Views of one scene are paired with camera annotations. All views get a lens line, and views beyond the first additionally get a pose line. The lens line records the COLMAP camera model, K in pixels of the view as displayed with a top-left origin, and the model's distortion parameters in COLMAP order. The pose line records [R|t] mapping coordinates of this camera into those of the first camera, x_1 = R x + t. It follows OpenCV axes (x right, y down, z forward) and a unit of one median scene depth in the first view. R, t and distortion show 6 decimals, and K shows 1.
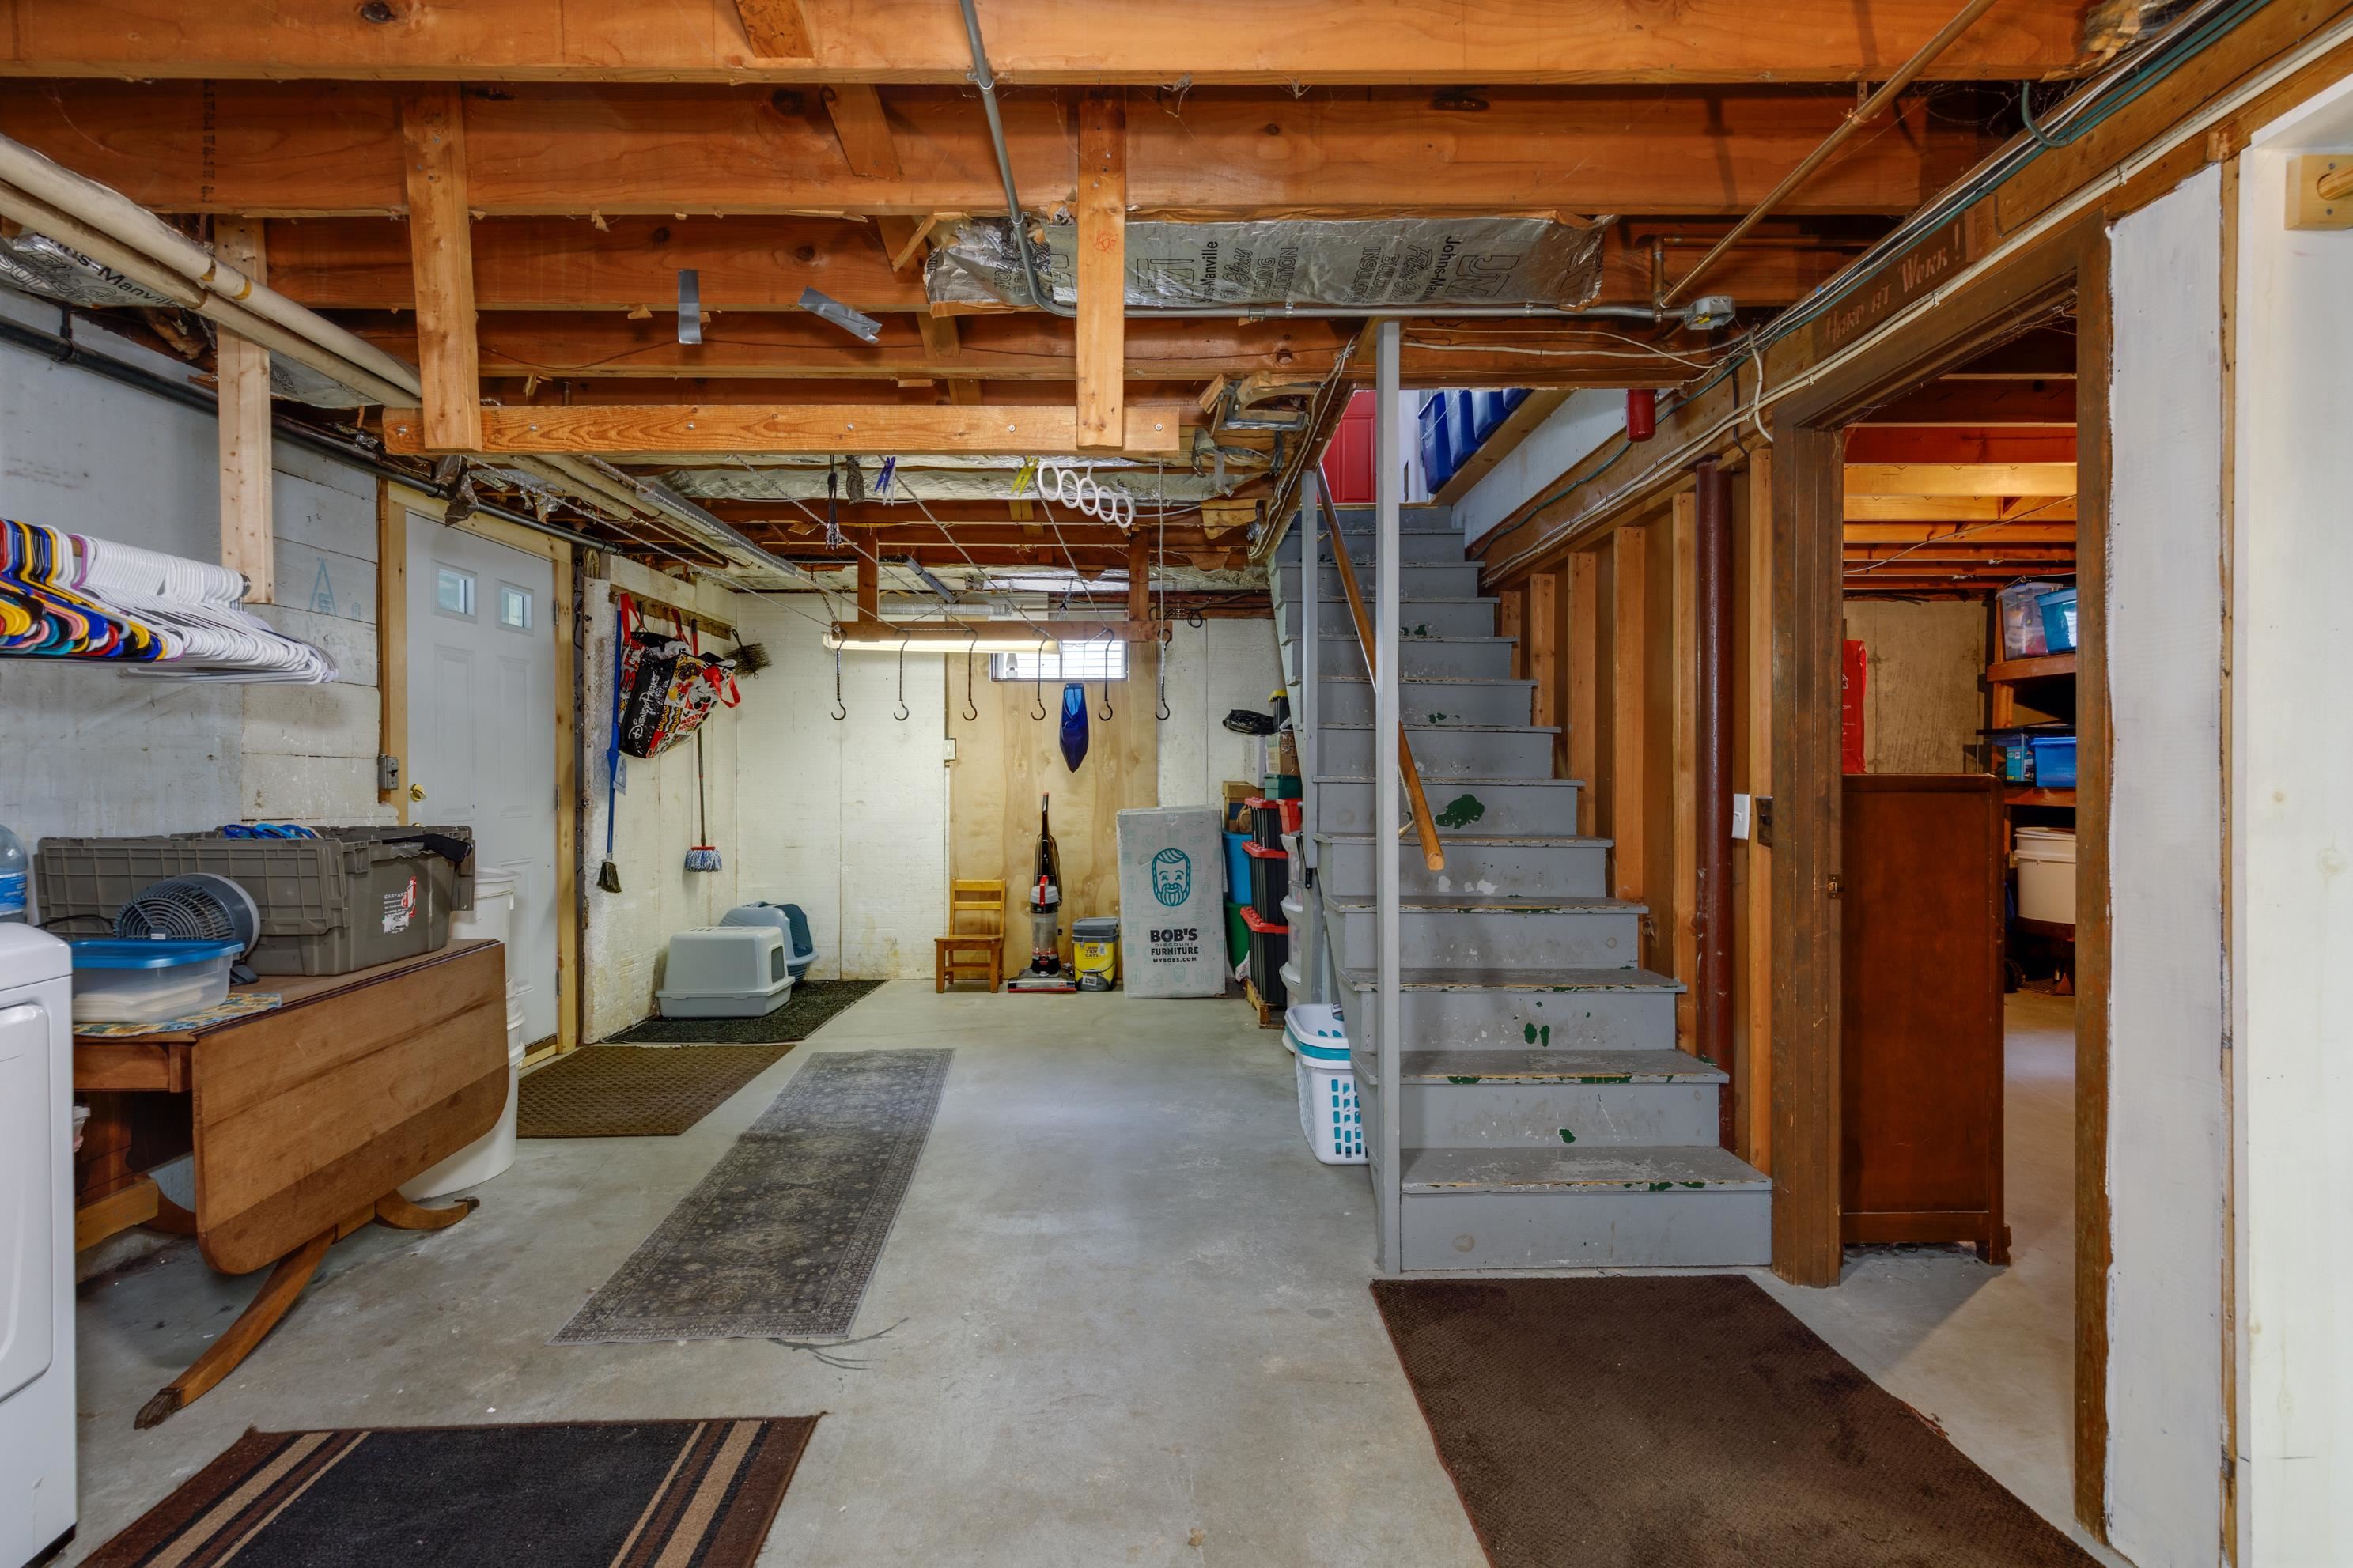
lens RADIAL K [[1121.7, 0, 1178.8], [0, 1121.7, 769.2], [0, 0, 1]] dist [0.002000, -0.000655]
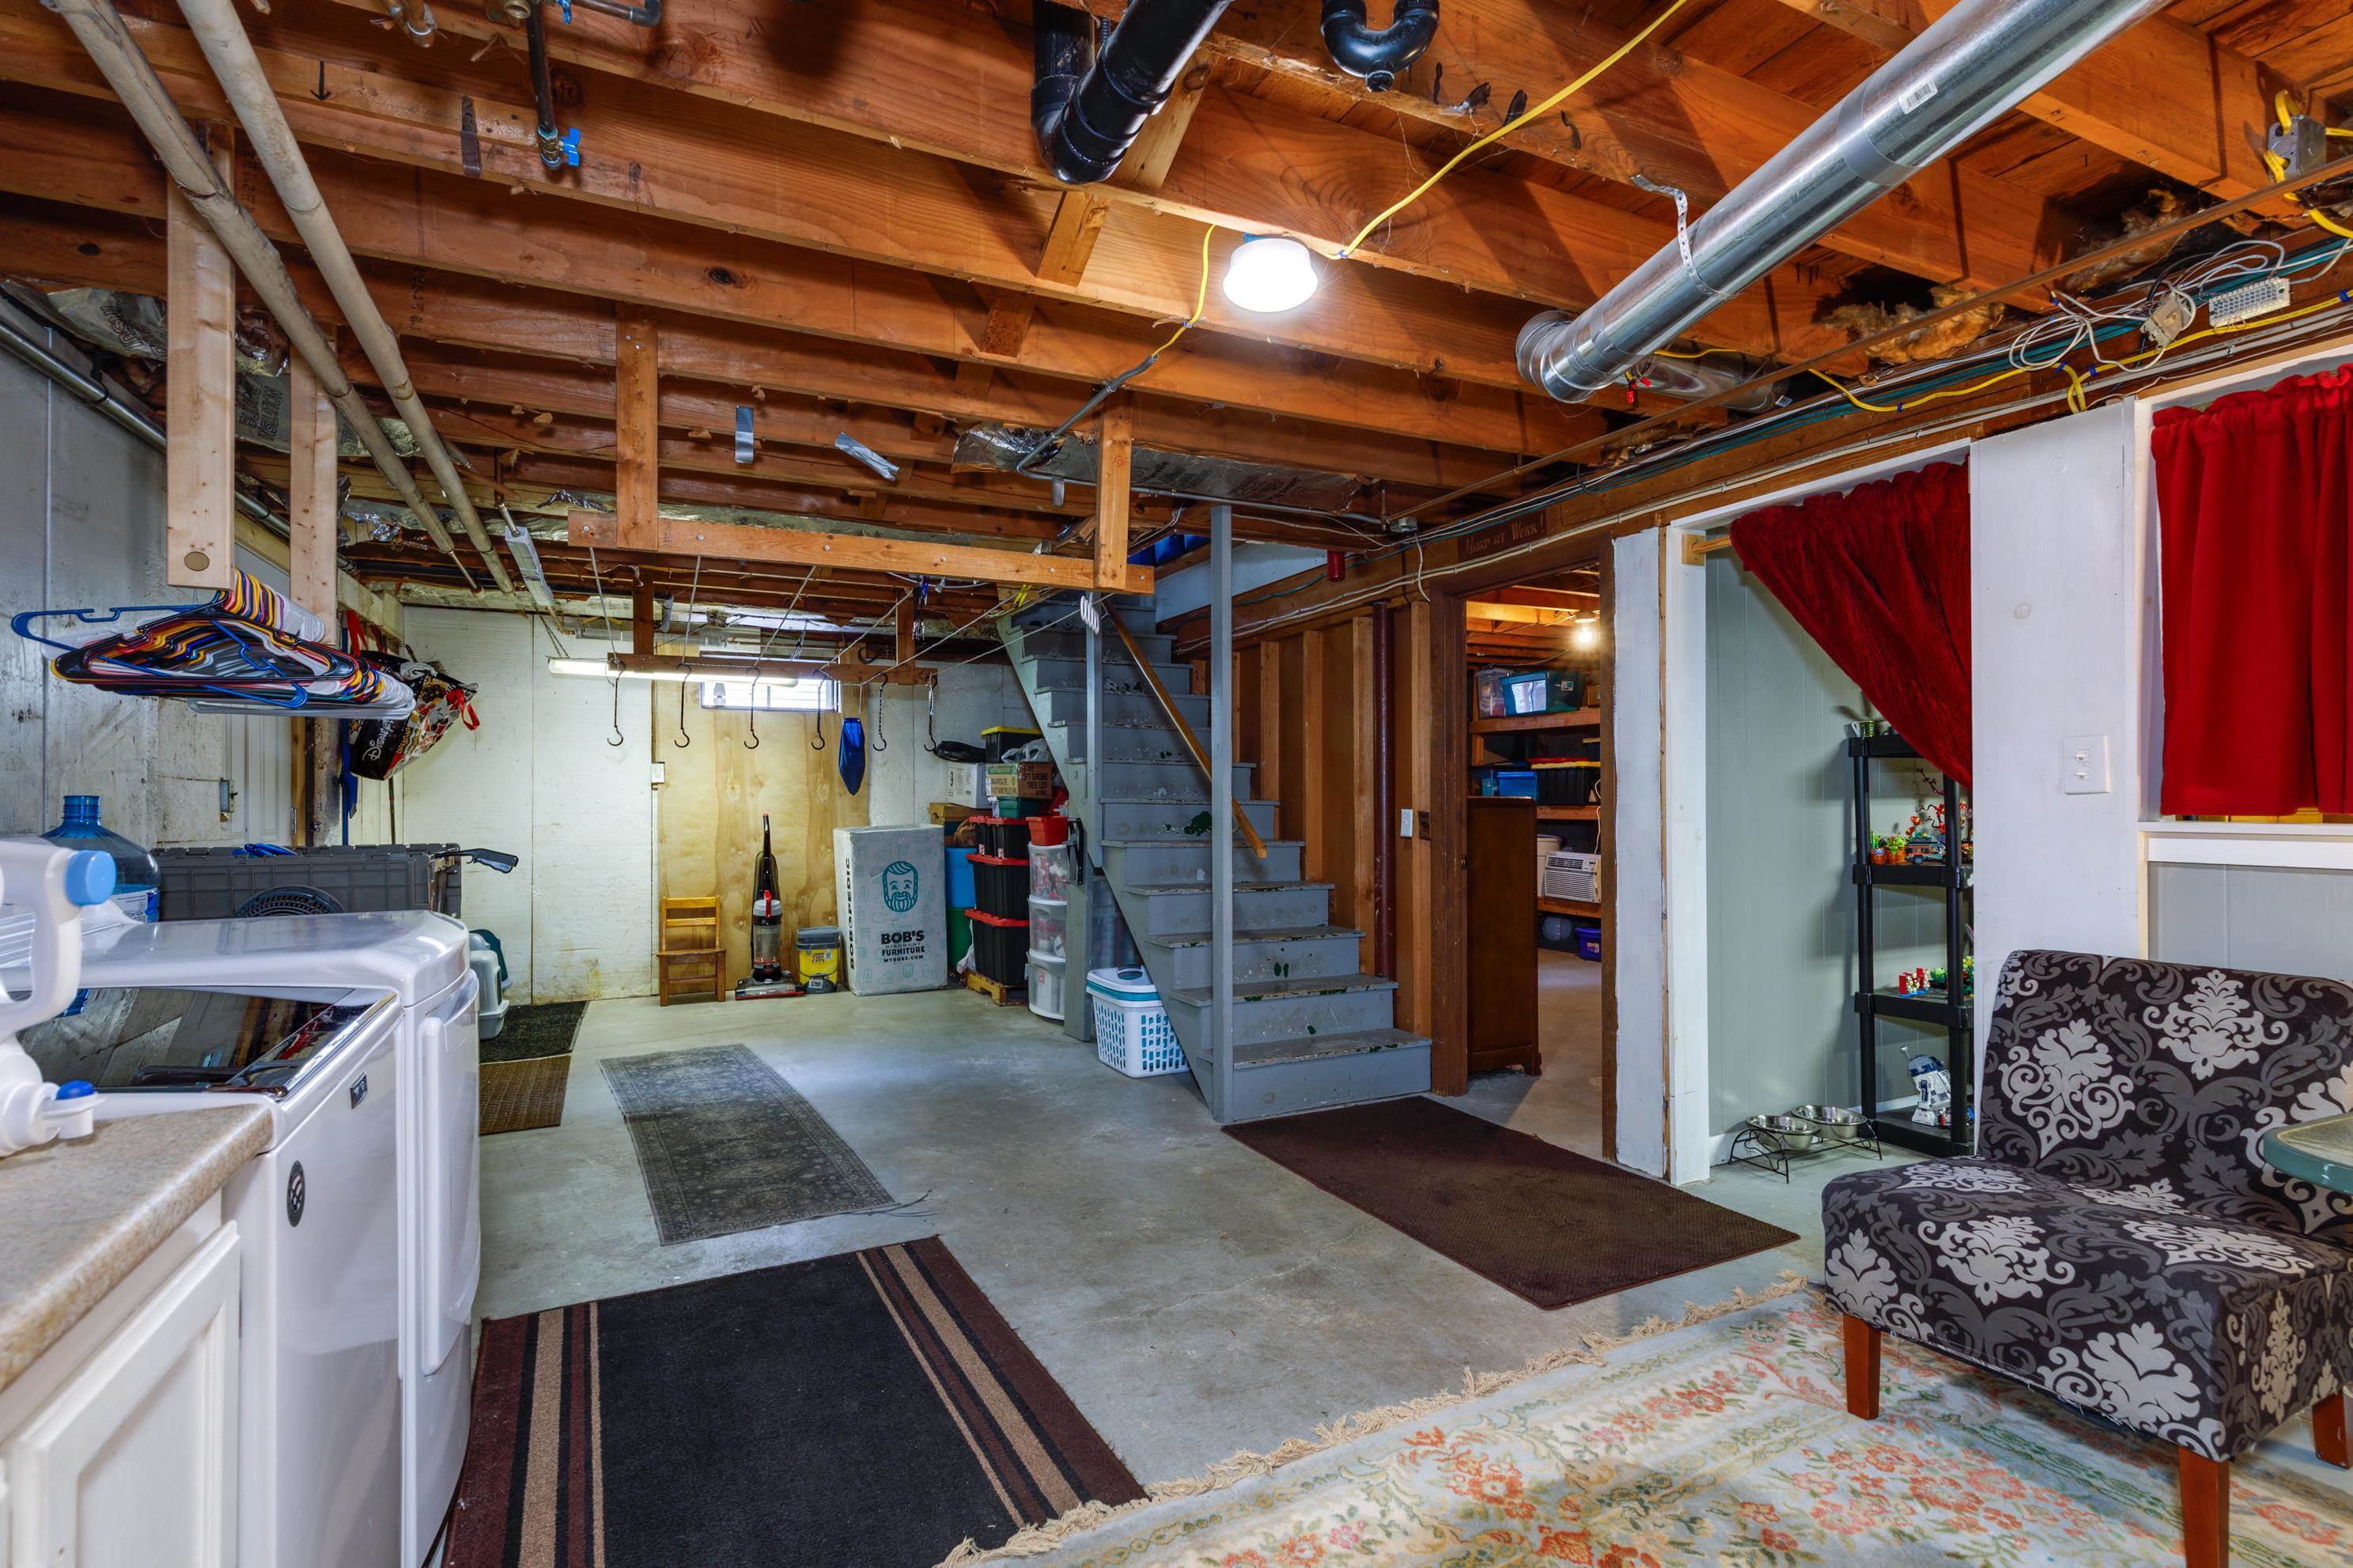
lens RADIAL K [[1121.7, 0, 1178.8], [0, 1121.7, 769.2], [0, 0, 1]] dist [0.002000, -0.000655]
pose [[0.909409, 0.010341, 0.415774, -0.405064], [-0.002091, 0.999792, -0.020293, -0.002032], [-0.415897, 0.017585, 0.909241, -0.294756]]
